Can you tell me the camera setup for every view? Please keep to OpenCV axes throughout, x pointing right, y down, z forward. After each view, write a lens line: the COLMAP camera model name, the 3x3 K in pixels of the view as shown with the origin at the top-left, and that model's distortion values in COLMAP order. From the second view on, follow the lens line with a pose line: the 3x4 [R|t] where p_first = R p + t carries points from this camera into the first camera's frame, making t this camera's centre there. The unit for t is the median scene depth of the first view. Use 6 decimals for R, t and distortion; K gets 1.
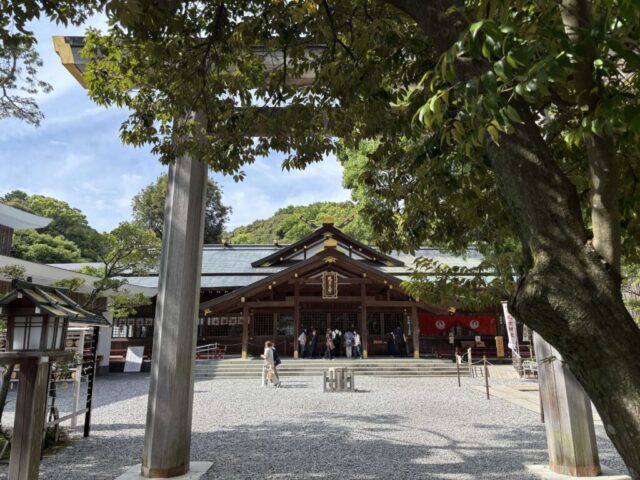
lens RADIAL K [[511.2, 0, 330.8], [0, 511.2, 237.0], [0, 0, 1]] dist [0.088405, -0.120141]
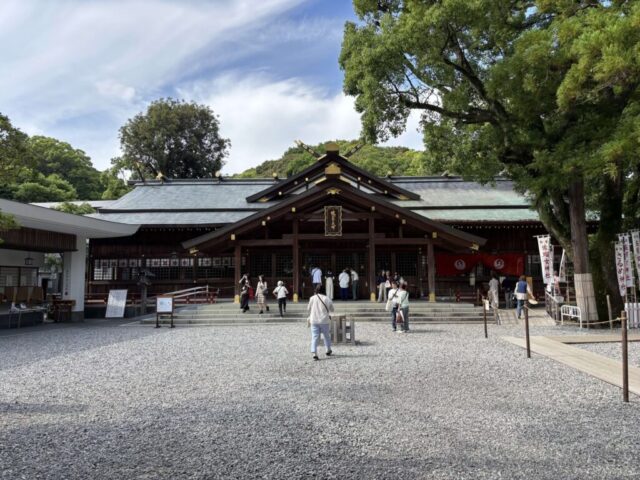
lens RADIAL K [[513.4, 0, 329.6], [0, 513.4, 240.7], [0, 0, 1]] dist [0.094337, -0.140540]
pose [[0.999474, -0.006603, -0.031763, 0.019014], [0.010230, 0.993264, 0.115417, 0.026252], [0.030787, -0.115681, 0.992809, 0.125090]]
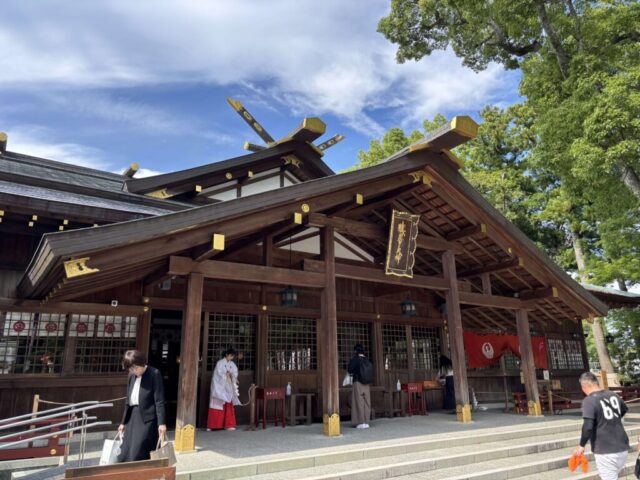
lens RADIAL K [[498.3, 0, 346.2], [0, 498.3, 236.5], [0, 0, 1]] dist [0.027346, -0.005762]
pose [[0.826579, 0.143780, 0.544145, -0.247399], [-0.100476, 0.988984, -0.108694, 0.132105], [-0.553779, 0.035171, 0.831921, 0.677261]]
